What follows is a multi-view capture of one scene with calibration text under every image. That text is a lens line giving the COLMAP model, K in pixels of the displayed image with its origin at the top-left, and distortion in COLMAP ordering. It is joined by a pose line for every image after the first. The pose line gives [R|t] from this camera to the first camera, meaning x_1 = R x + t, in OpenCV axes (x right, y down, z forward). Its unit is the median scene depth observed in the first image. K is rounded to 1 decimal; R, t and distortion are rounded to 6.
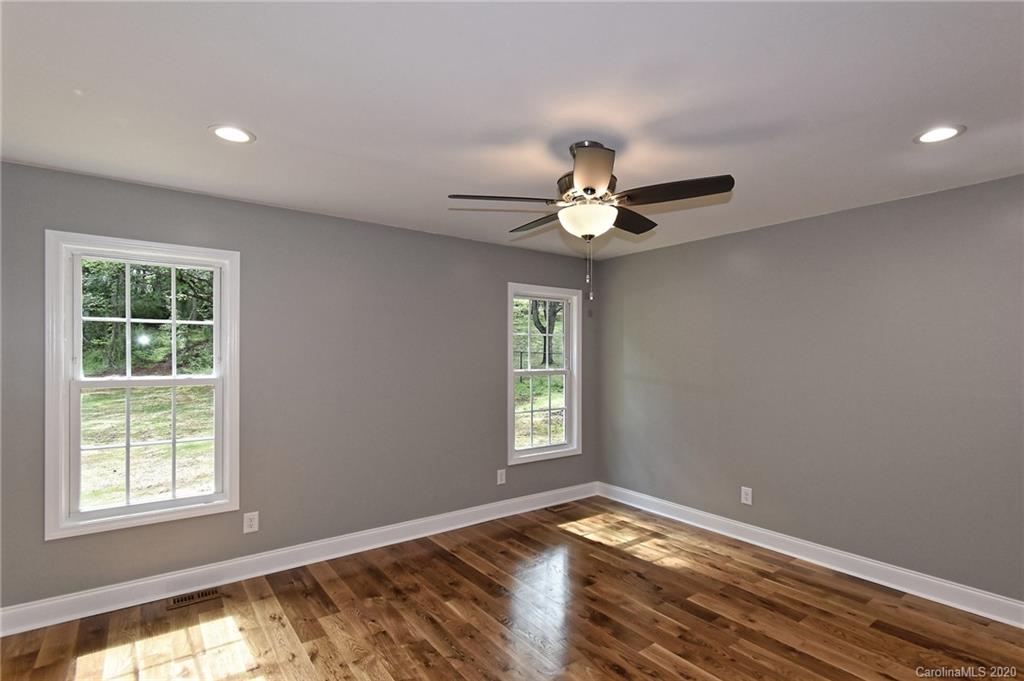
lens RADIAL K [[499.6, 0, 542.2], [0, 499.6, 359.0], [0, 0, 1]] dist [-0.004608, -0.000849]
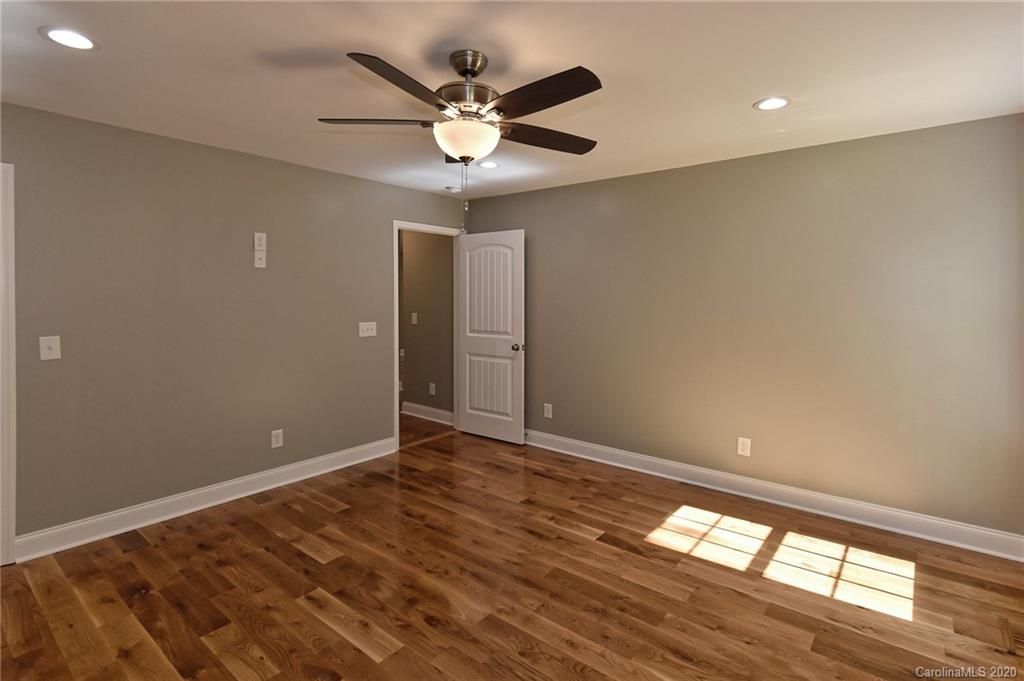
lens RADIAL K [[496.6, 0, 525.6], [0, 496.6, 295.7], [0, 0, 1]] dist [0.001516, 0.000488]
pose [[-0.971391, -0.003536, -0.237461, 0.158197], [-0.004500, 0.999984, 0.003517, -0.007447], [0.237444, 0.004485, -0.971391, 1.497901]]
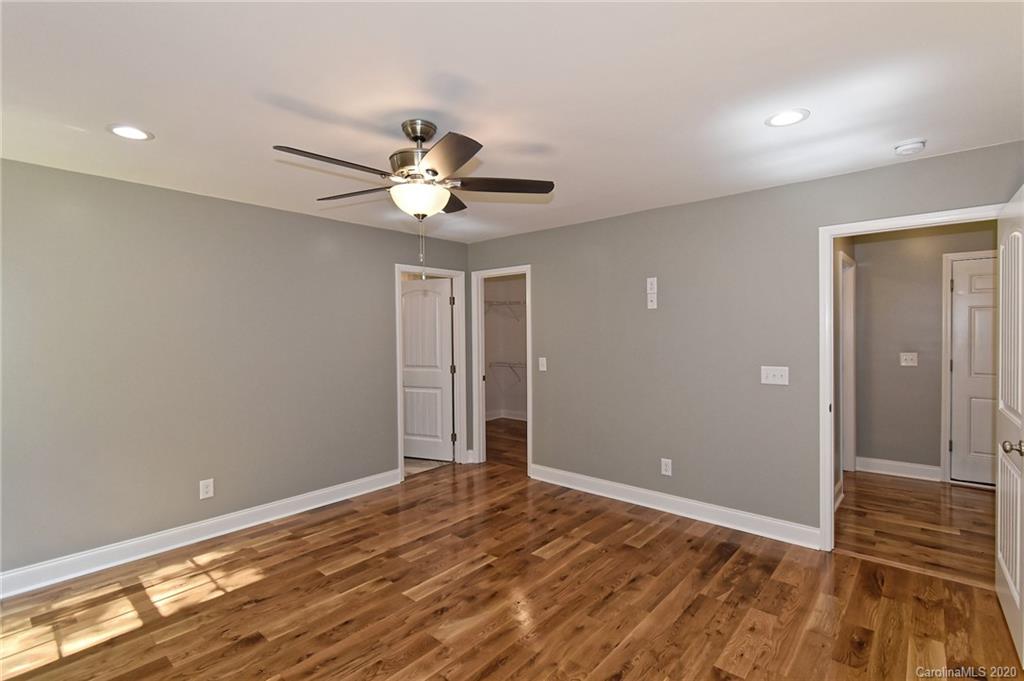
lens RADIAL K [[480.1, 0, 510.9], [0, 480.1, 335.1], [0, 0, 1]] dist [-0.000453, 0.000253]
pose [[-0.190578, -0.003704, 0.981665, -0.722592], [0.011598, 0.999915, 0.006024, -0.009280], [-0.981604, 0.012533, -0.190519, 0.793245]]
